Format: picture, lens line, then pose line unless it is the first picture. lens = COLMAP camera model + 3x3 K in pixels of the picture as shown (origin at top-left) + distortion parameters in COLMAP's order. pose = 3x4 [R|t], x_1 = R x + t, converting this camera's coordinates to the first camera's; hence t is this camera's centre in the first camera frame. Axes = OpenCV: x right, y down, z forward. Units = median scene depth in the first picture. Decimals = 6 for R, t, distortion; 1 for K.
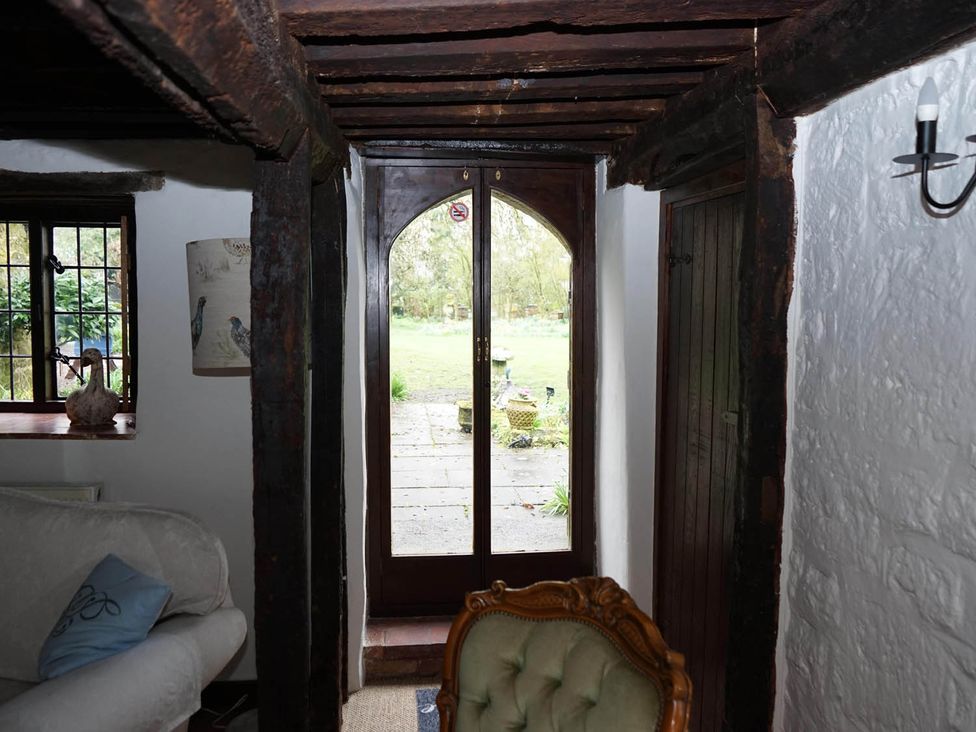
lens RADIAL K [[855.6, 0, 490.6], [0, 855.6, 358.8], [0, 0, 1]] dist [-0.029762, 0.022745]
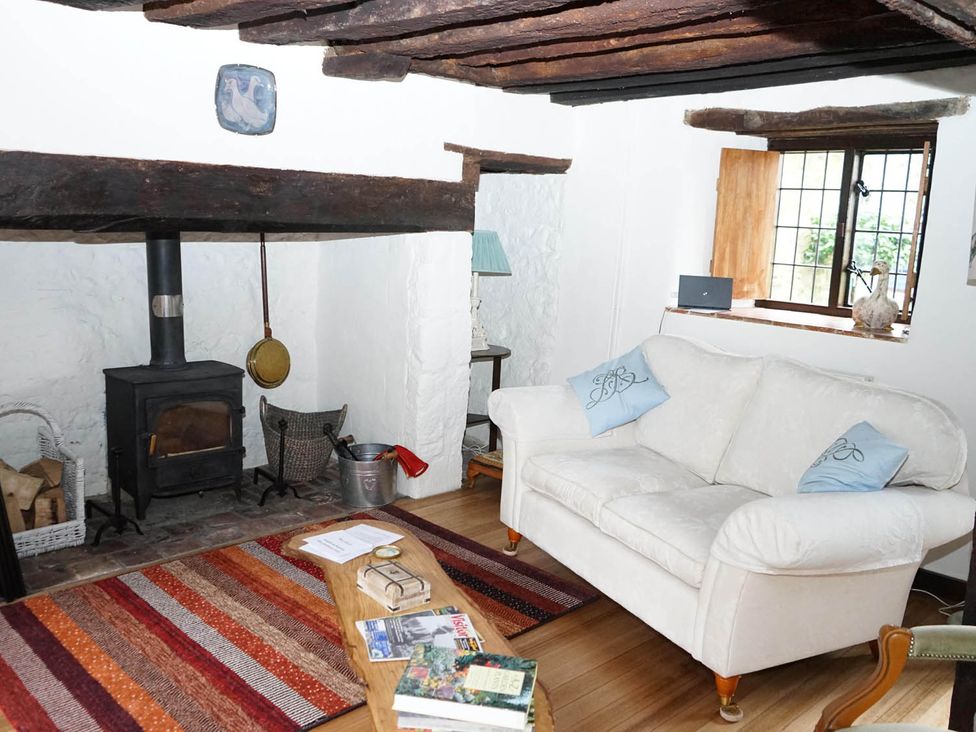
lens RADIAL K [[855.6, 0, 490.6], [0, 855.6, 358.8], [0, 0, 1]] dist [-0.029762, 0.022745]
pose [[0.630547, 0.146006, -0.762295, 0.092607], [-0.092717, 0.989284, 0.112790, 0.039537], [0.770594, -0.000442, 0.637327, -0.133187]]
